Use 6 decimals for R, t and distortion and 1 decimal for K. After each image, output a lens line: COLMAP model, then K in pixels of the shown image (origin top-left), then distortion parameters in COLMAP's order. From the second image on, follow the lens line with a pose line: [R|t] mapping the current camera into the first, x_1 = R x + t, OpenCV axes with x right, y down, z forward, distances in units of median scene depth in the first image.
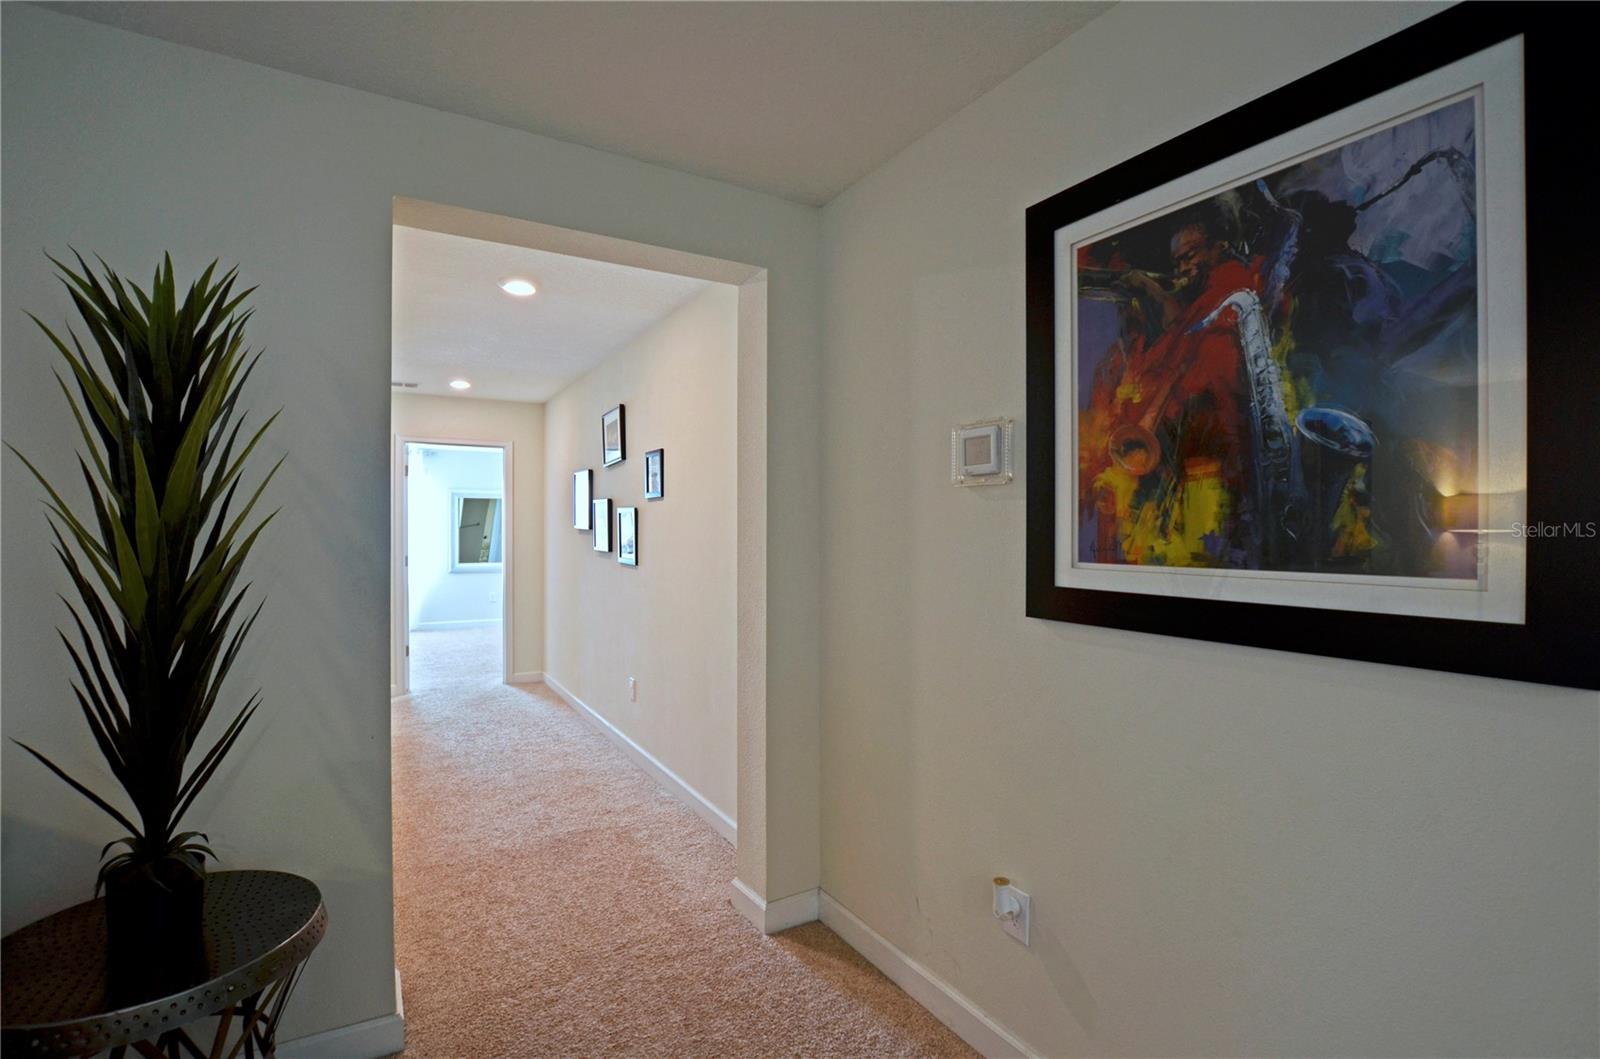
lens RADIAL K [[738.7, 0, 798.8], [0, 738.7, 530.3], [0, 0, 1]] dist [-0.034074, 0.005773]
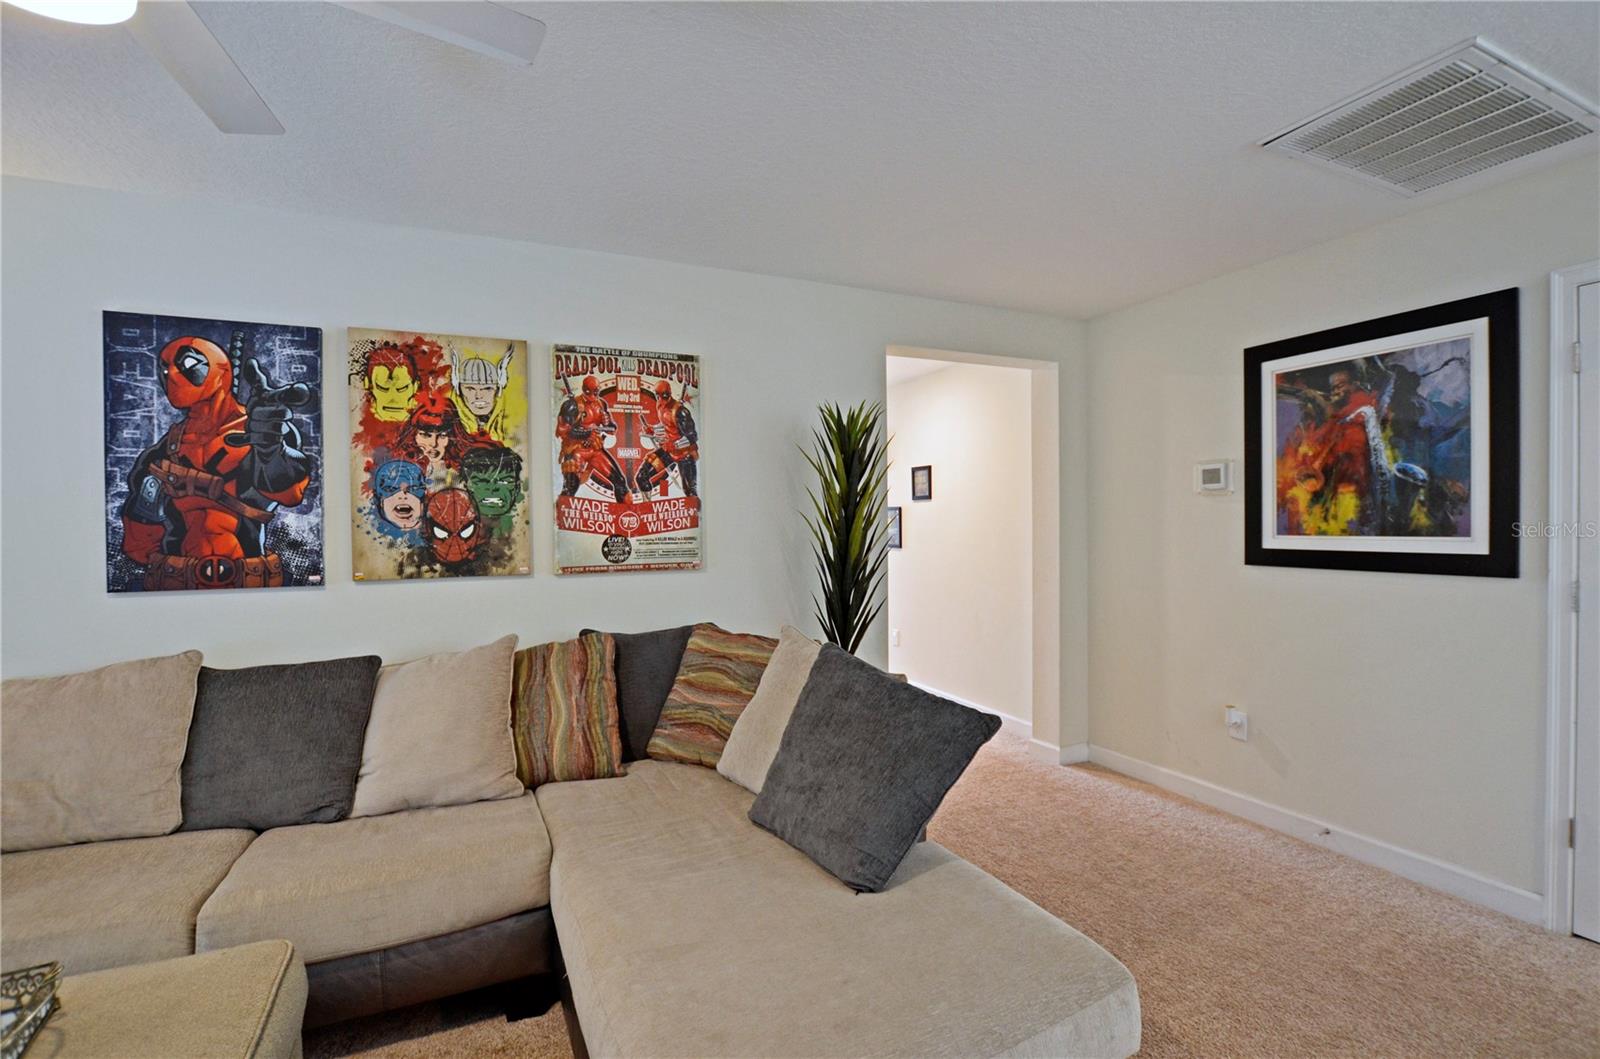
lens RADIAL K [[738.7, 0, 809.6], [0, 738.7, 529.4], [0, 0, 1]] dist [-0.034074, 0.005773]
pose [[0.995883, -0.005022, -0.090513, -0.742924], [0.005299, 0.999982, 0.002822, 0.017236], [0.090497, -0.003290, 0.995891, -1.136516]]
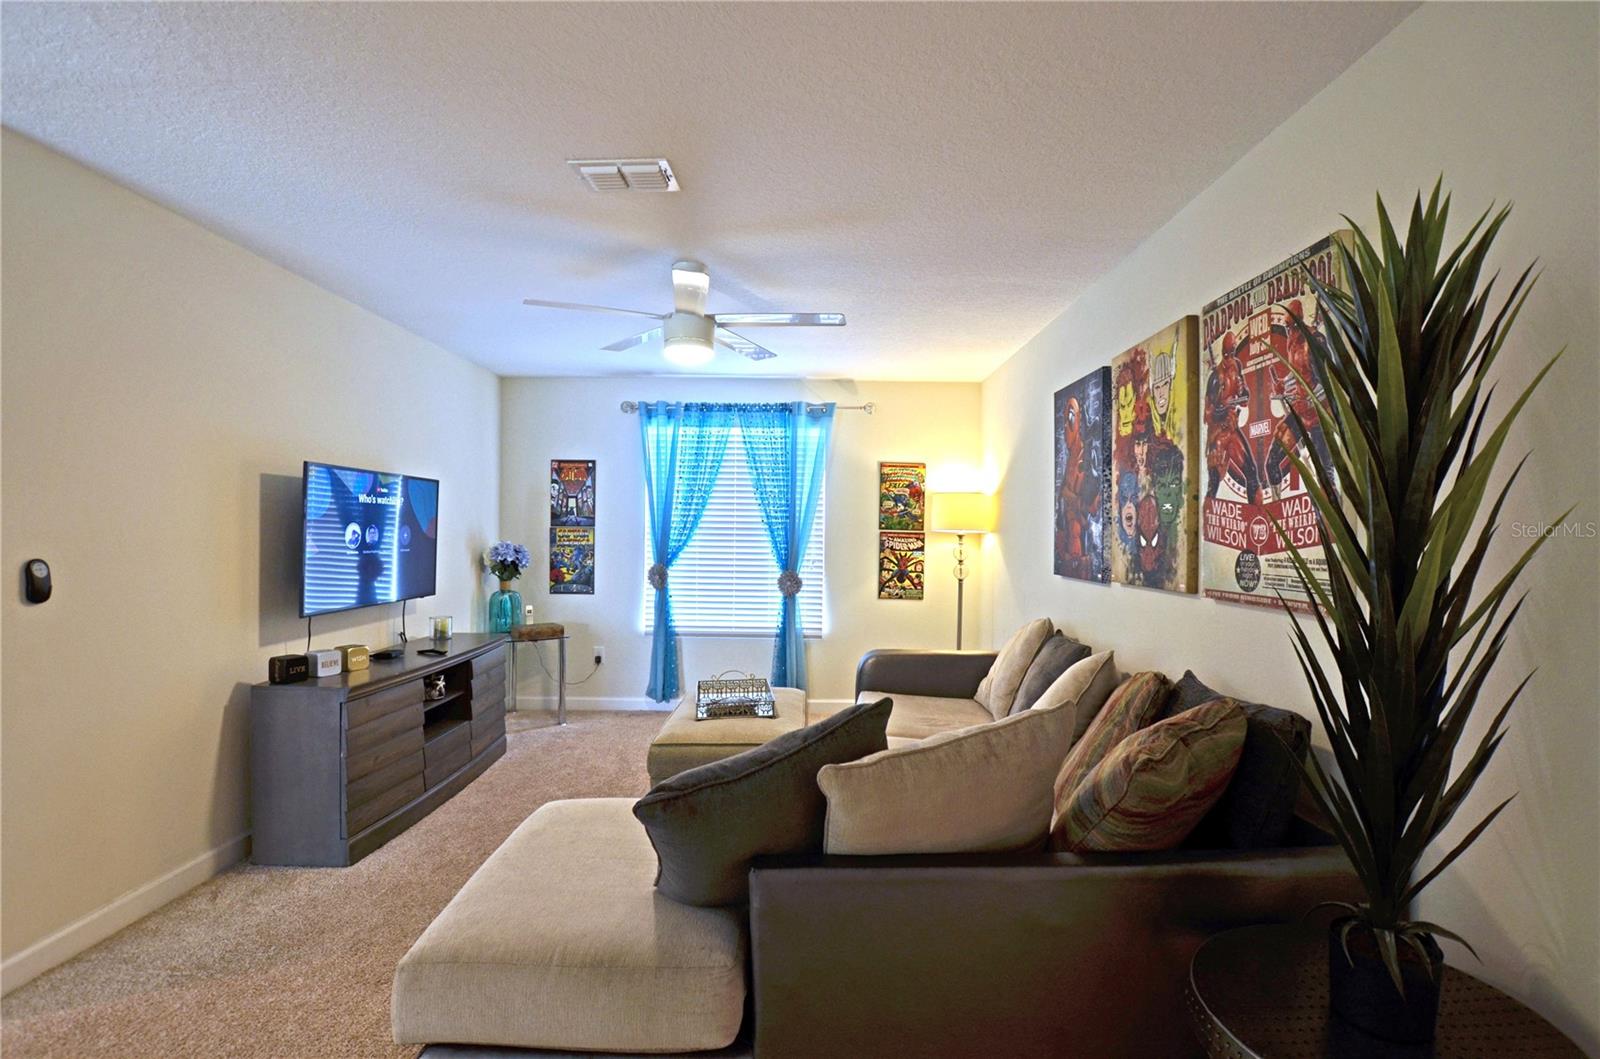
lens RADIAL K [[738.7, 0, 804.9], [0, 738.7, 526.5], [0, 0, 1]] dist [-0.034074, 0.005773]
pose [[-0.500467, -0.003682, -0.865748, 0.153718], [-0.007683, 0.999970, 0.000189, -0.003712], [0.865722, 0.006746, -0.500480, 0.776945]]
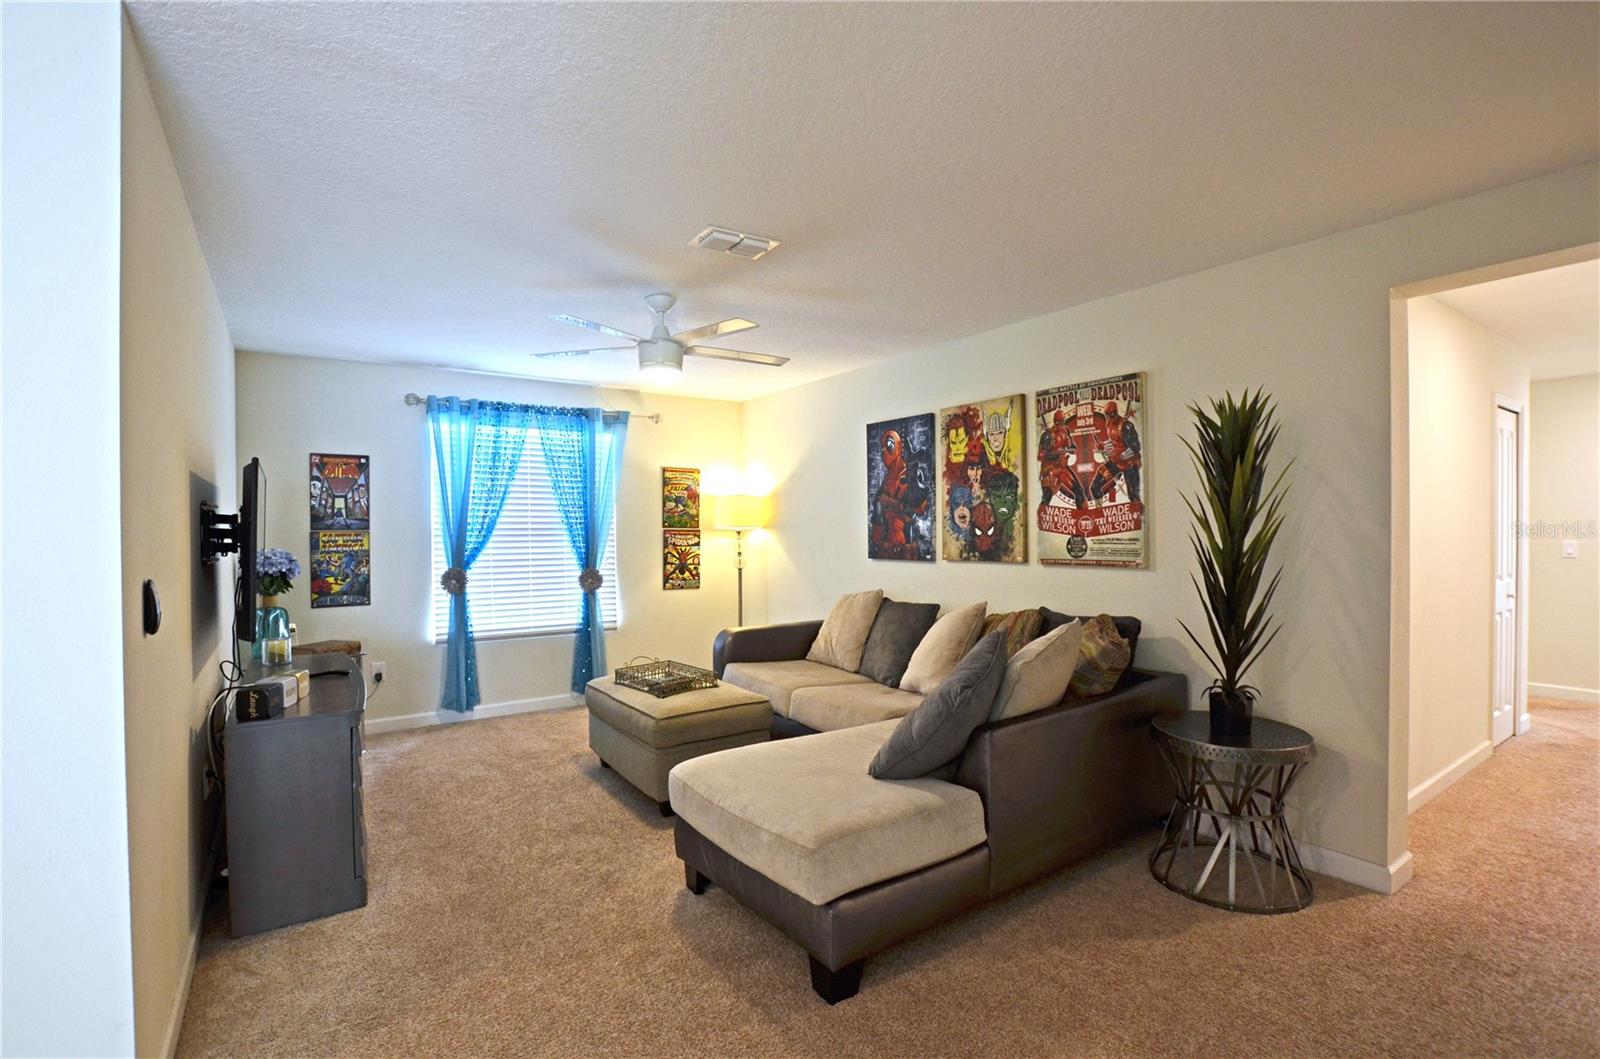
lens RADIAL K [[738.7, 0, 806.1], [0, 738.7, 525.6], [0, 0, 1]] dist [-0.034074, 0.005773]
pose [[0.086890, 0.003187, -0.996213, 0.926396], [0.006595, 0.999971, 0.003774, -0.012182], [0.996196, -0.006898, 0.086866, -0.305068]]
